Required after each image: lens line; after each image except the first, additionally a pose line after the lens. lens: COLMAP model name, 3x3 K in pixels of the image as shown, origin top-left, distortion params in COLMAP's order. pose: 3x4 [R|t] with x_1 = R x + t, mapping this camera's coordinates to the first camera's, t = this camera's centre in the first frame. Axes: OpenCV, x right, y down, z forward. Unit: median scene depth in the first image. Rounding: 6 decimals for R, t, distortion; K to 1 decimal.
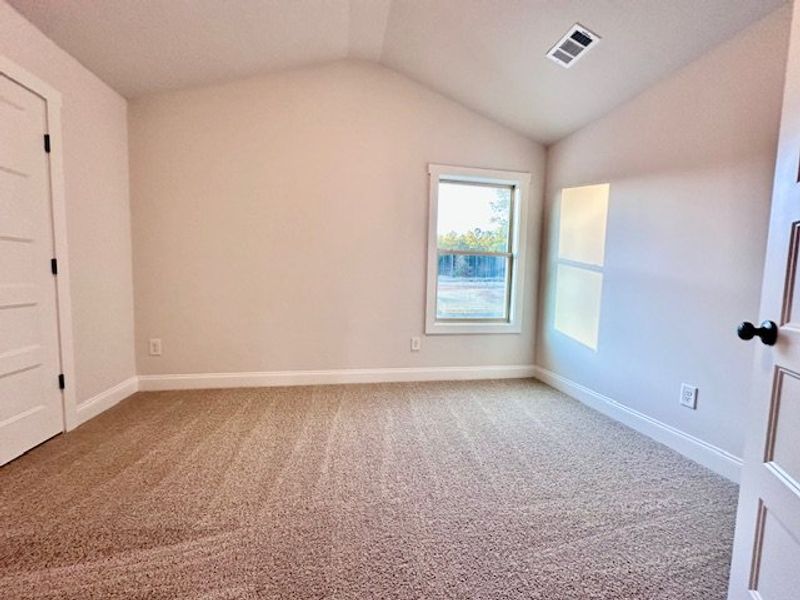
lens RADIAL K [[319.2, 0, 400.7], [0, 319.2, 300.2], [0, 0, 1]] dist [-0.002809, 0.000015]
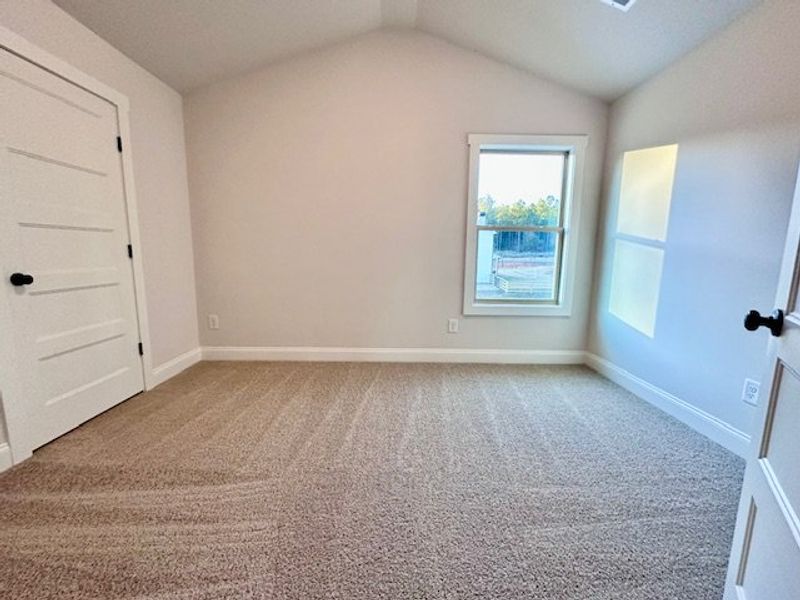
lens RADIAL K [[337.4, 0, 400.0], [0, 337.4, 300.0], [0, 0, 1]] dist [-0.002375, -0.000767]
pose [[0.984444, 0.012505, -0.175254, 0.109659], [-0.000998, 0.997846, 0.065591, -0.010184], [0.175696, -0.064395, 0.982336, -0.056492]]
